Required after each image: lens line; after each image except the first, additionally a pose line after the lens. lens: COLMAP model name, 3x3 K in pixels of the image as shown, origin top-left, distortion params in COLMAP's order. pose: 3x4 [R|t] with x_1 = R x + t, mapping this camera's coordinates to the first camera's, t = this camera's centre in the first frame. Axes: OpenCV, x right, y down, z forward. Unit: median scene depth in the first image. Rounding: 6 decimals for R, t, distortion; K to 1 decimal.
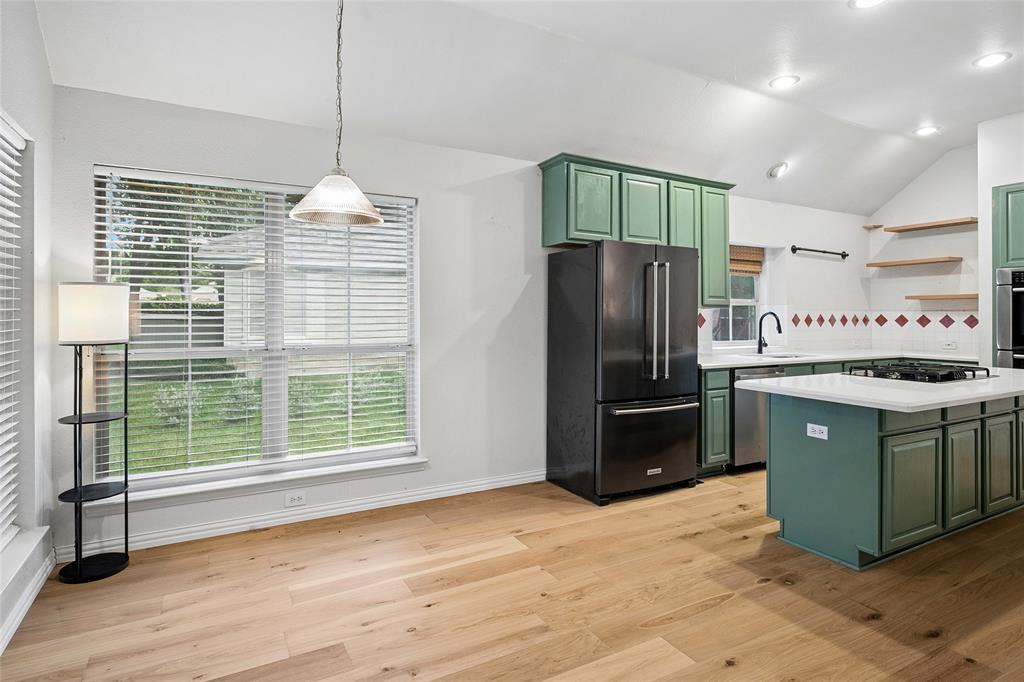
lens RADIAL K [[546.2, 0, 519.1], [0, 546.2, 310.1], [0, 0, 1]] dist [-0.002888, -0.000118]
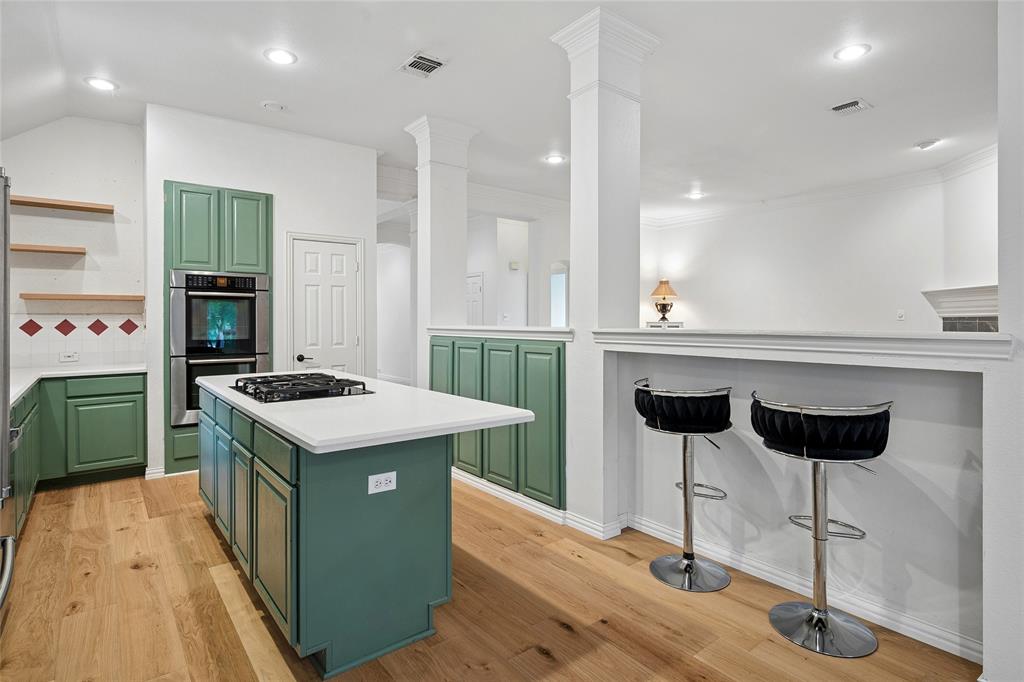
lens RADIAL K [[523.2, 0, 516.2], [0, 523.2, 323.6], [0, 0, 1]] dist [0.000494, -0.001882]
pose [[-0.149167, -0.009312, 0.988768, -0.105518], [-0.007632, 0.999937, 0.008265, 0.004799], [-0.988783, -0.006314, -0.149229, 0.635734]]
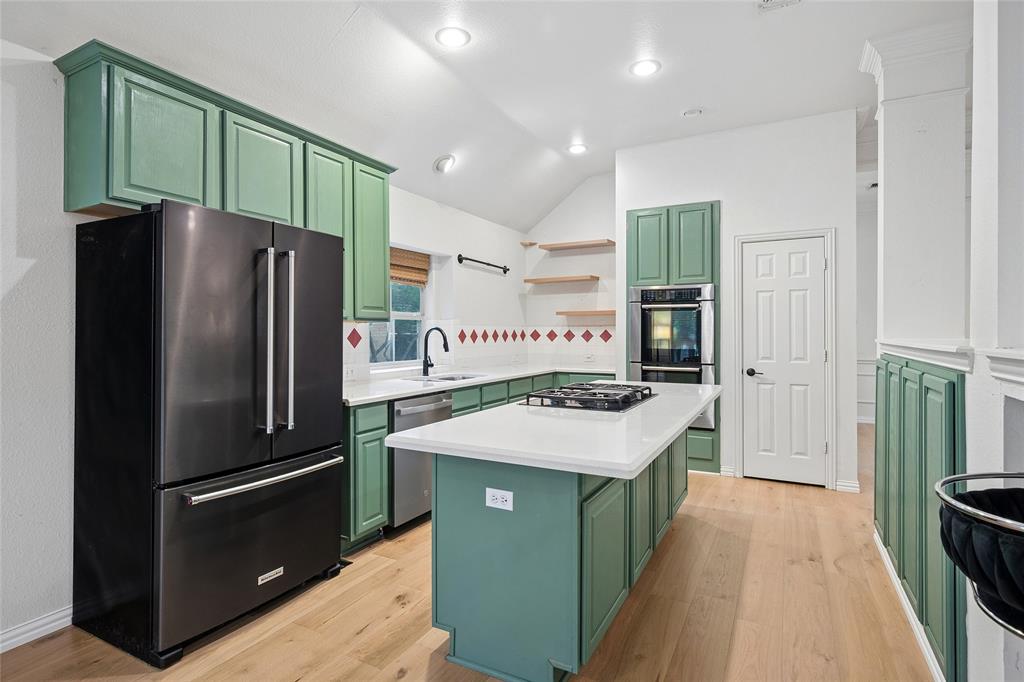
lens RADIAL K [[523.2, 0, 507.5], [0, 523.2, 329.3], [0, 0, 1]] dist [0.000494, -0.001882]
pose [[0.843702, -0.002309, 0.536807, 0.137329], [-0.000726, 0.999985, 0.005442, 0.002733], [-0.536812, -0.004981, 0.843687, 0.299118]]
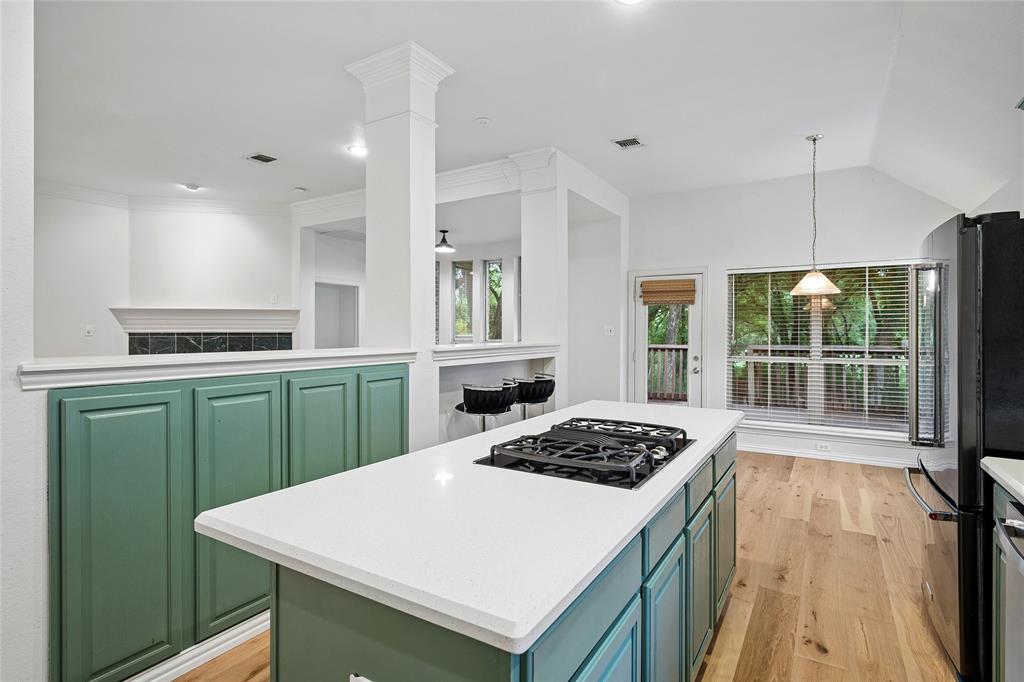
lens RADIAL K [[523.2, 0, 503.6], [0, 523.2, 331.0], [0, 0, 1]] dist [0.000494, -0.001882]
pose [[-0.878398, -0.005772, -0.477895, 0.873466], [-0.001301, 0.999952, -0.009685, -0.001324], [0.477928, -0.007886, -0.878364, 1.162055]]
